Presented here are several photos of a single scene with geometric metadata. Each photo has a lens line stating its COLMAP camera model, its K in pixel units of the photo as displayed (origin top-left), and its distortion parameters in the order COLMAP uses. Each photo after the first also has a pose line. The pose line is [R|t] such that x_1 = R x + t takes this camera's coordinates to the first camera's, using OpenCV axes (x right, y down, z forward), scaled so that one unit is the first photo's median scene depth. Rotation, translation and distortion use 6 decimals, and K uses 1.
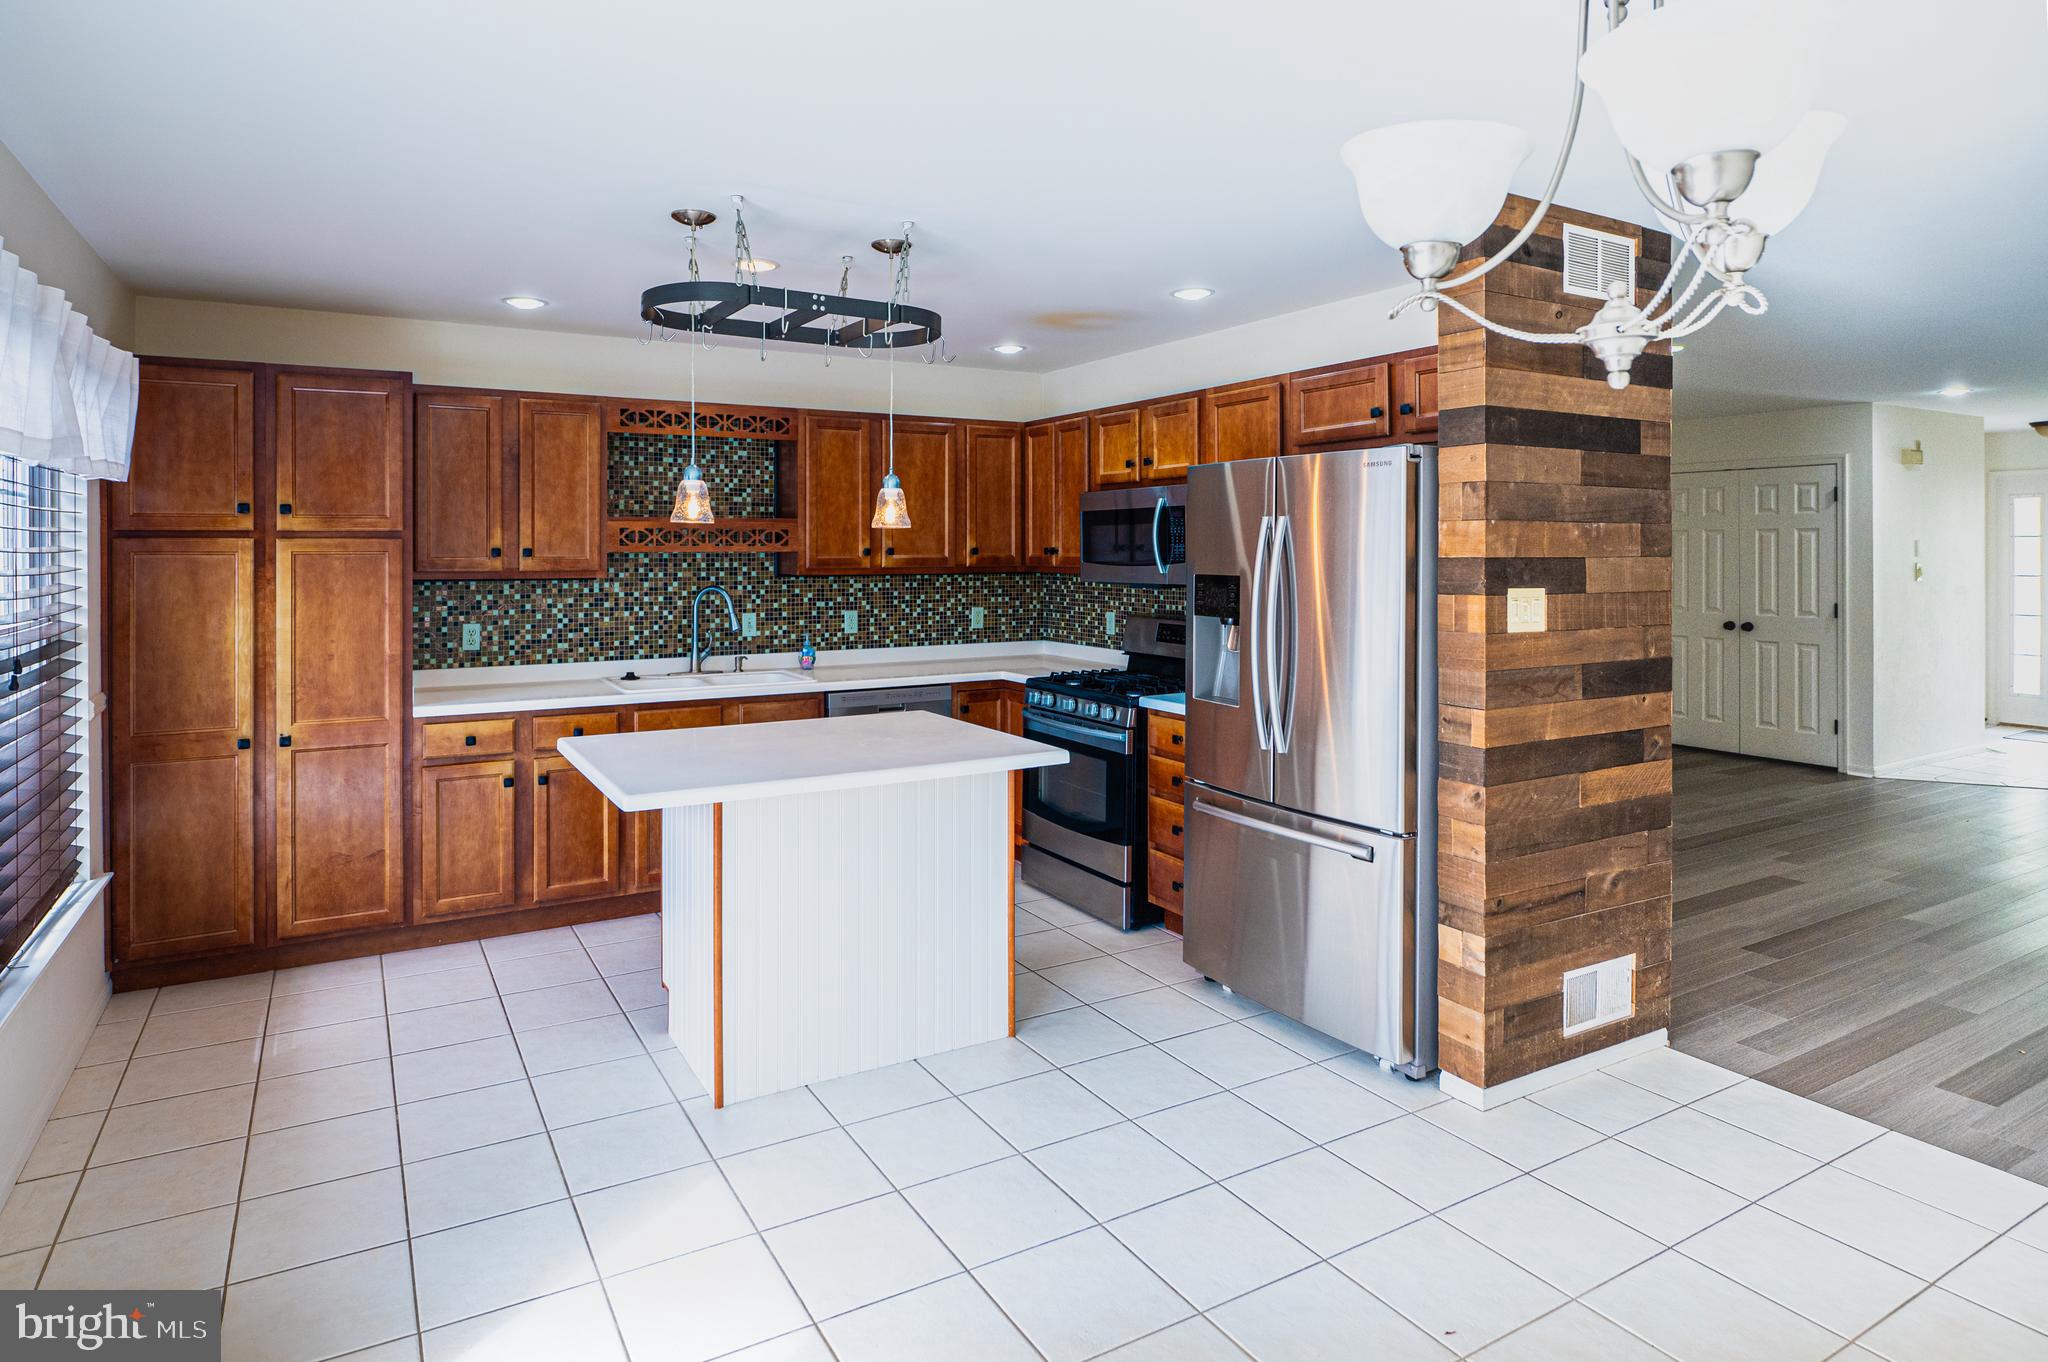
lens RADIAL K [[1139.5, 0, 1020.8], [0, 1139.5, 566.6], [0, 0, 1]] dist [-0.000008, -0.000173]
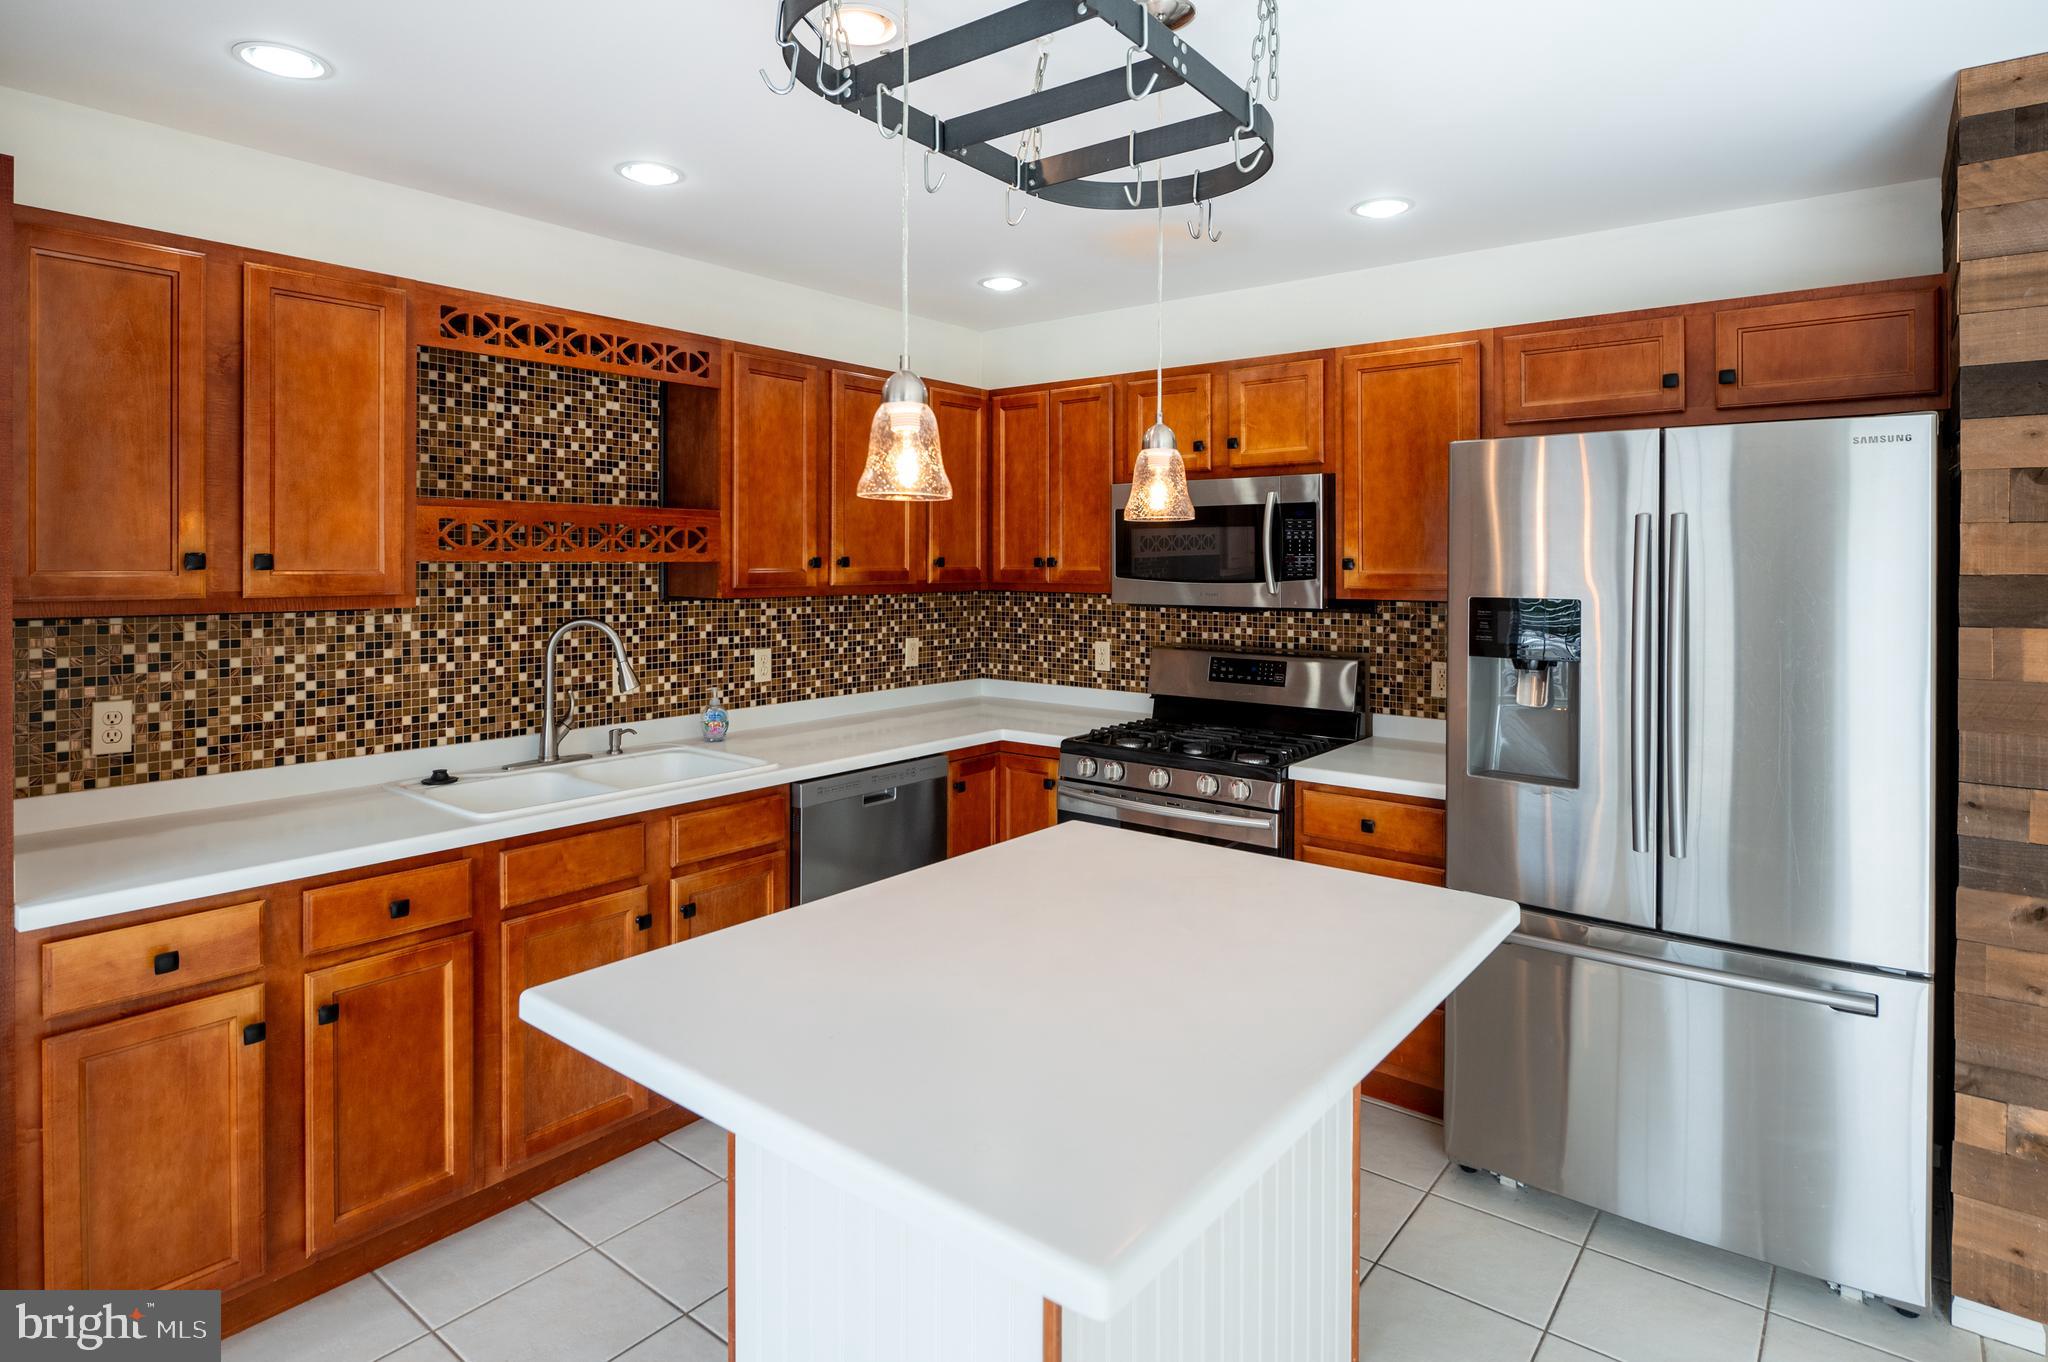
lens RADIAL K [[1063.3, 0, 1024.7], [0, 1063.3, 577.5], [0, 0, 1]] dist [-0.005018, -0.001316]
pose [[0.928634, -0.001420, 0.370994, -0.263176], [0.001090, 0.999999, 0.001099, -0.004864], [-0.370996, -0.000616, 0.928634, 0.386722]]
